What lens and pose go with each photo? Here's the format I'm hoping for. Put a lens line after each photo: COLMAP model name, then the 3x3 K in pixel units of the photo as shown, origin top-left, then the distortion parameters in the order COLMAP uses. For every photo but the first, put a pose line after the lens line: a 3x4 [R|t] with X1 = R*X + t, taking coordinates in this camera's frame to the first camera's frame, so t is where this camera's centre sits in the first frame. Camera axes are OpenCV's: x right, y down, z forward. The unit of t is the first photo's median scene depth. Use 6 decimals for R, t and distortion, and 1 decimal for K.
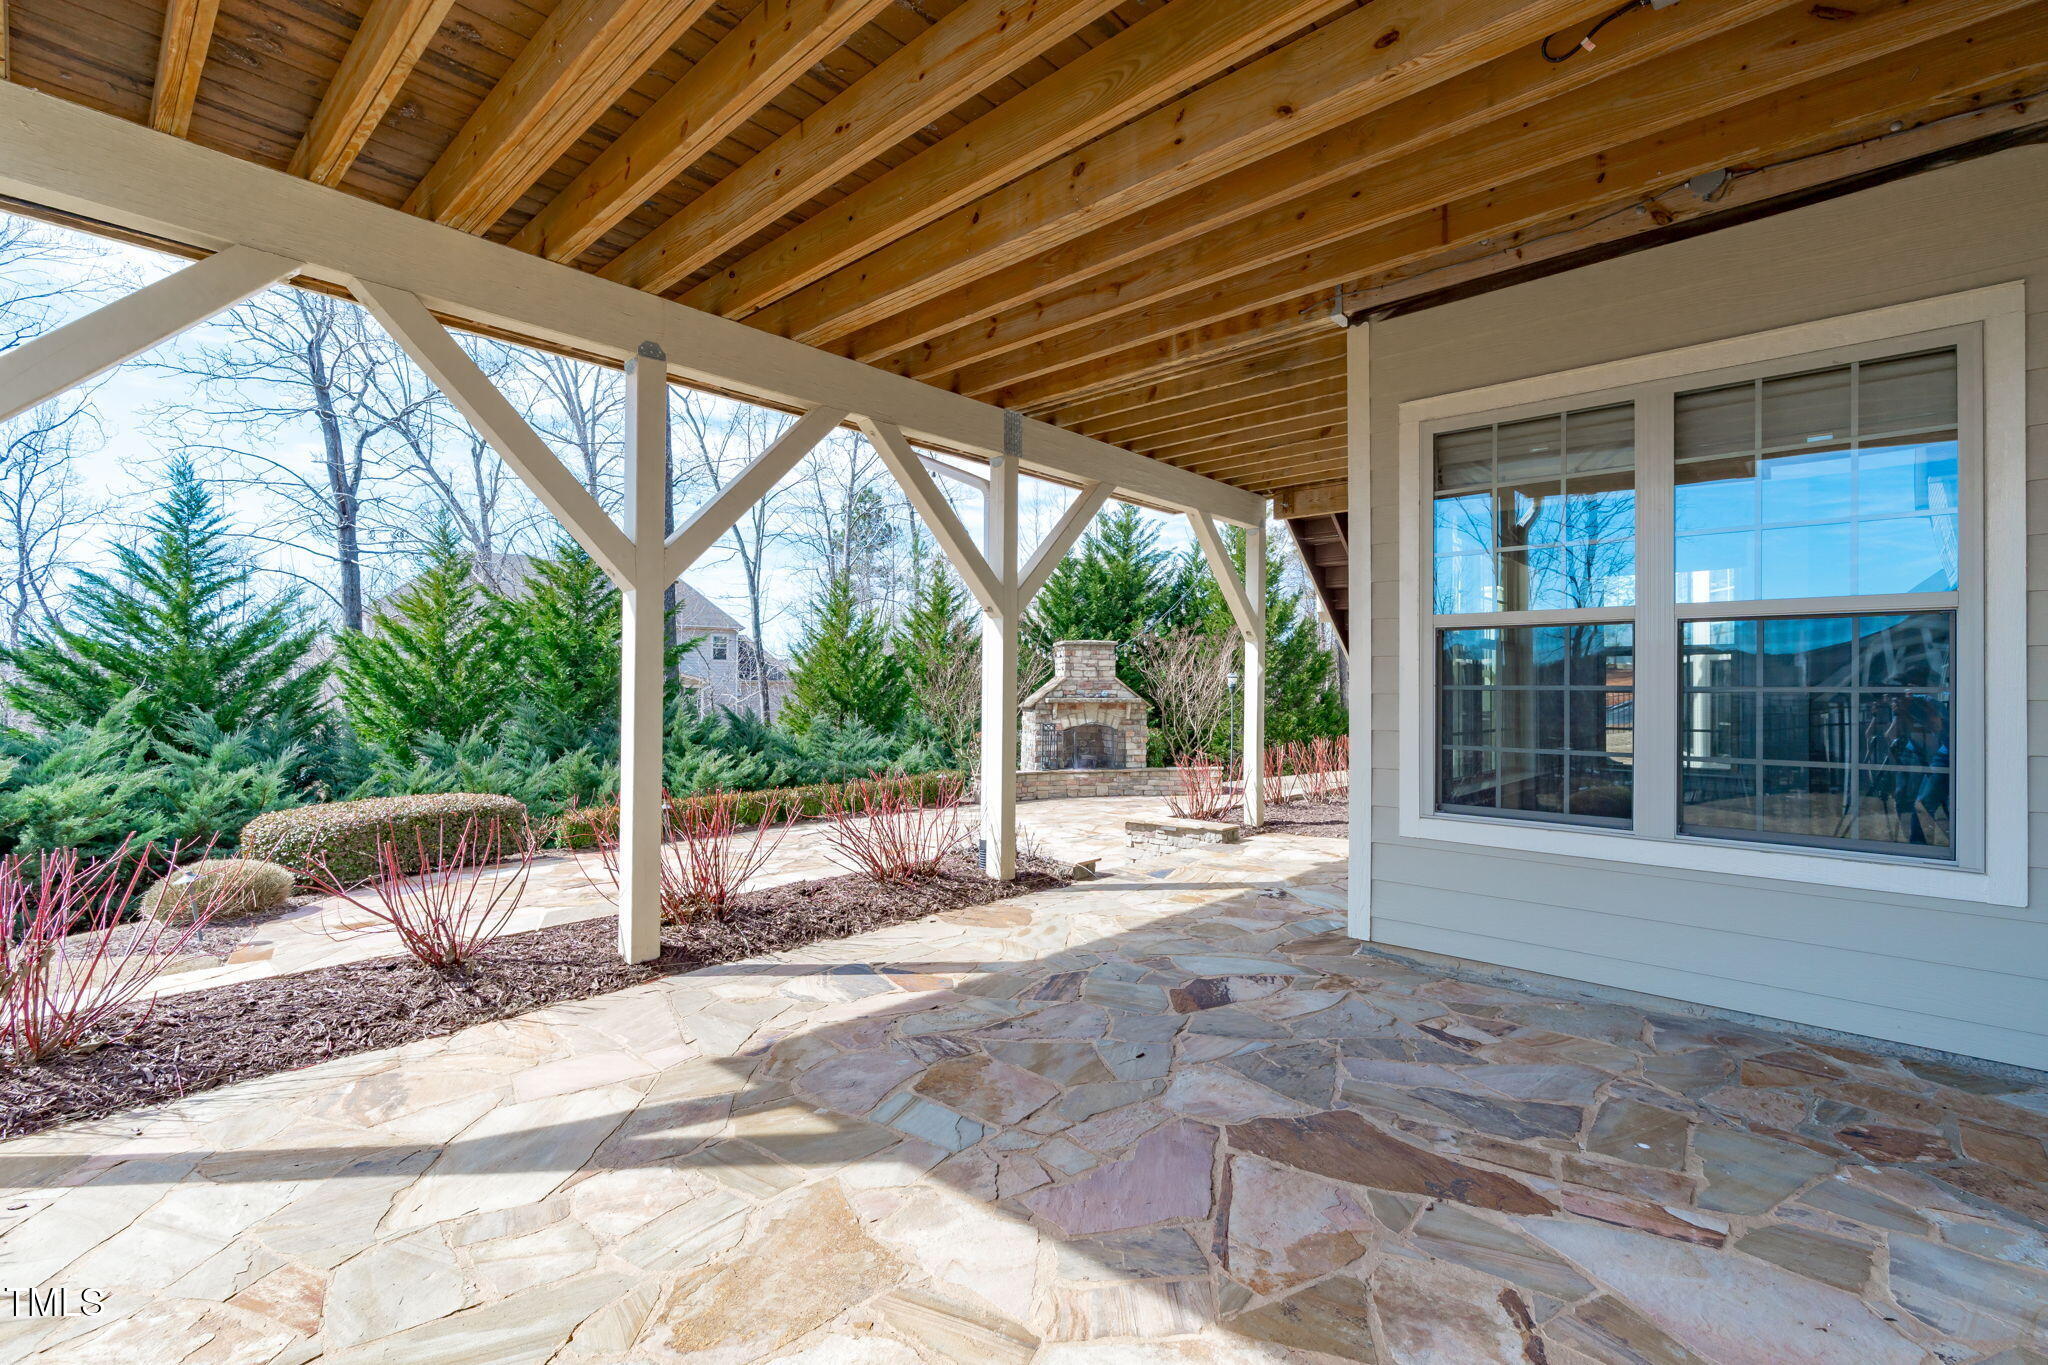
lens RADIAL K [[942.9, 0, 1024.0], [0, 942.9, 682.5], [0, 0, 1]] dist [-0.000012, 0.000041]
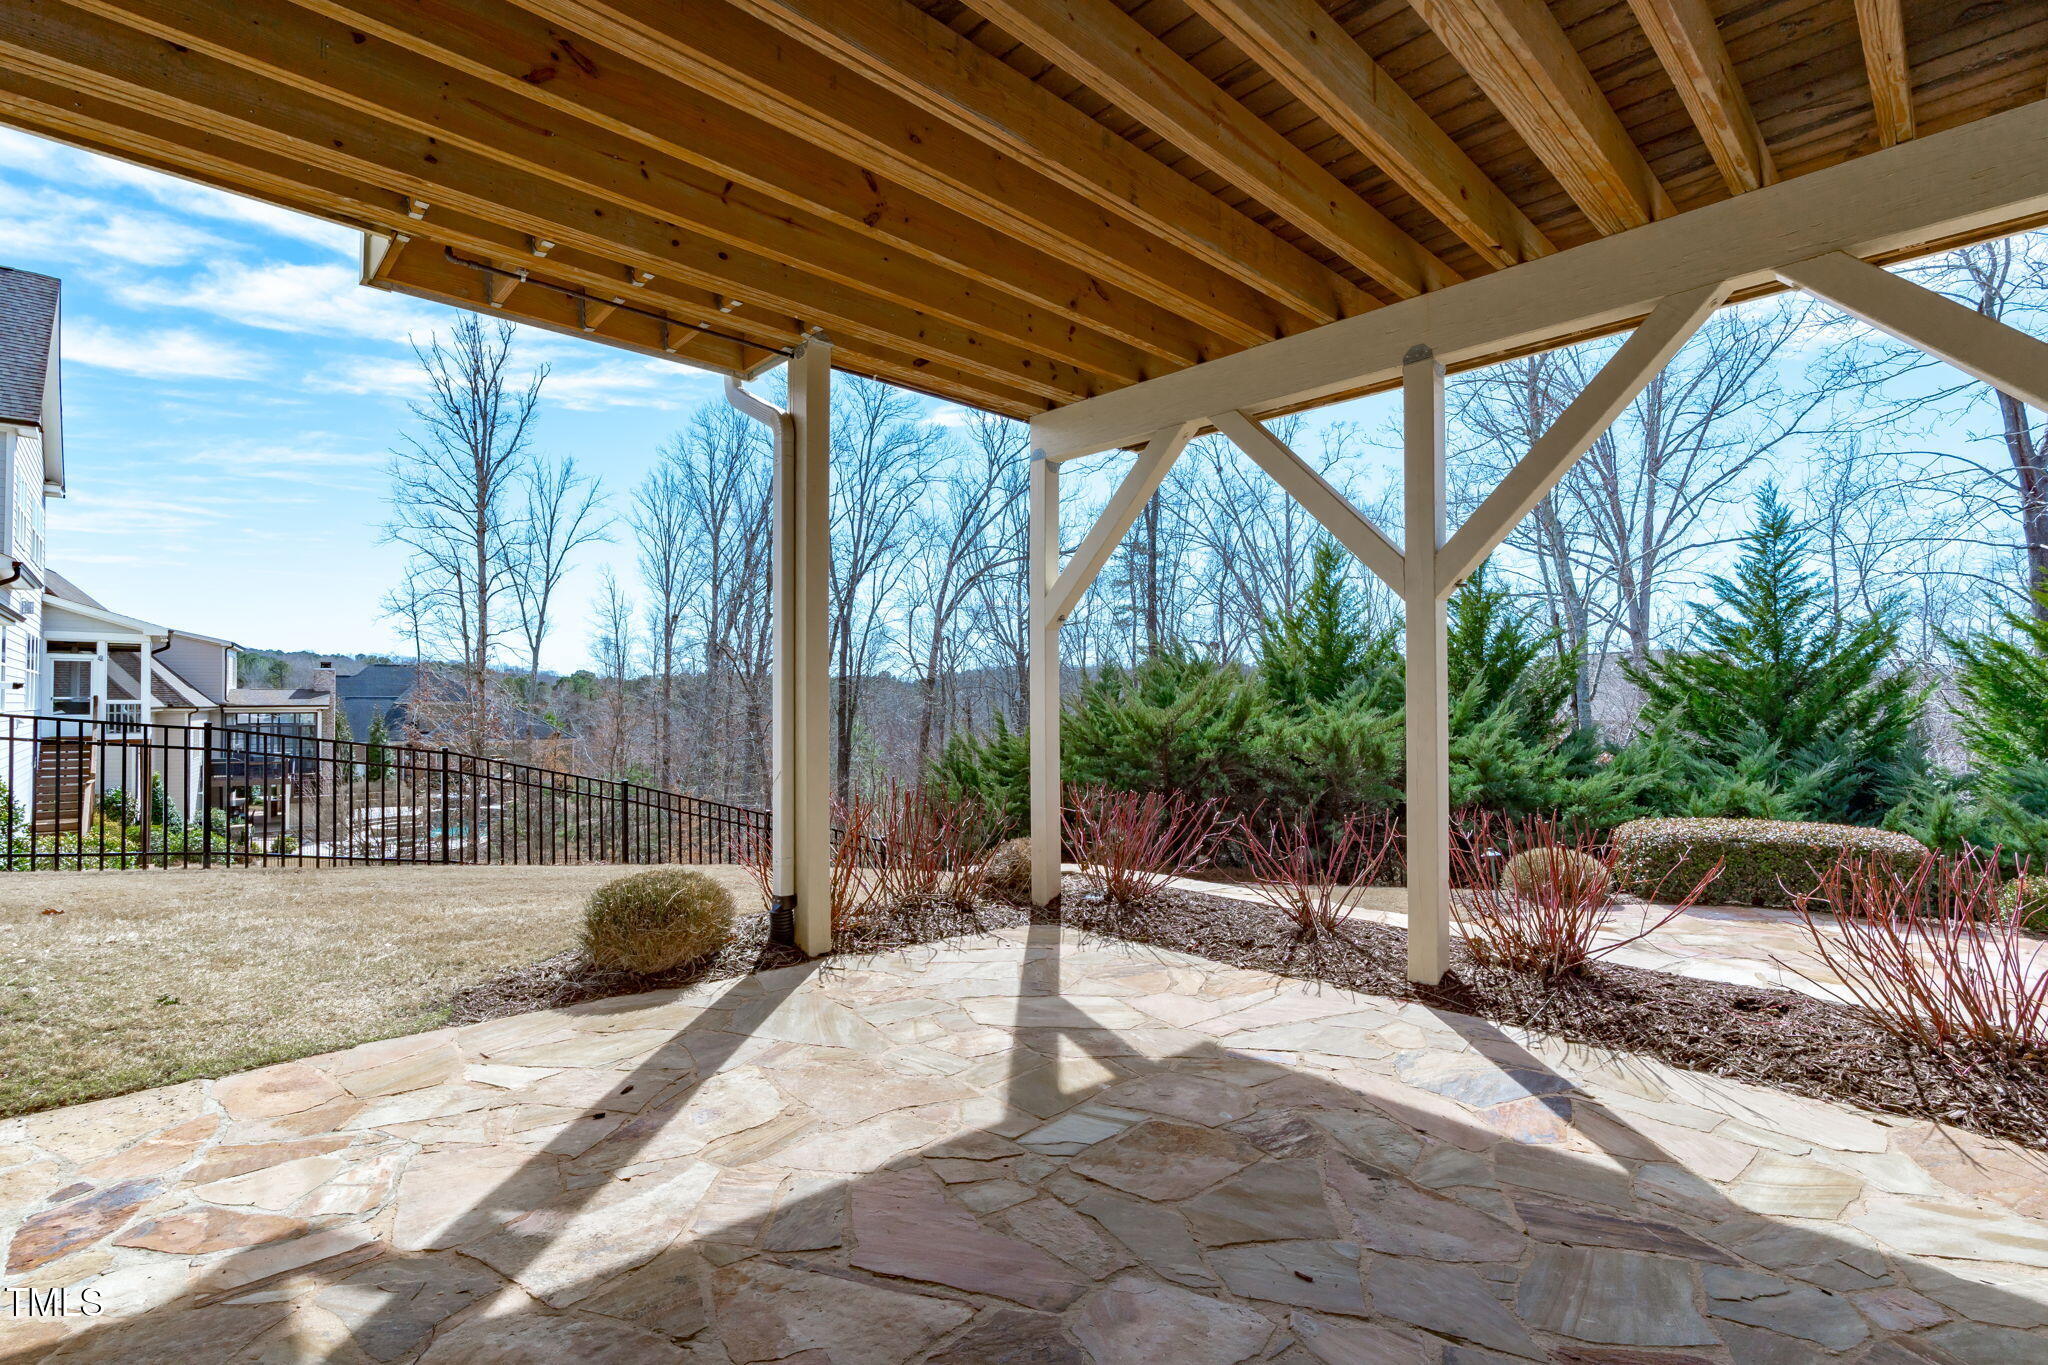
lens RADIAL K [[942.9, 0, 1024.0], [0, 942.9, 682.5], [0, 0, 1]] dist [-0.000012, 0.000041]
pose [[-0.080041, -0.026721, -0.996433, 0.716975], [0.011179, 0.999554, -0.027702, 0.010656], [0.996729, -0.013356, -0.079706, 0.797808]]
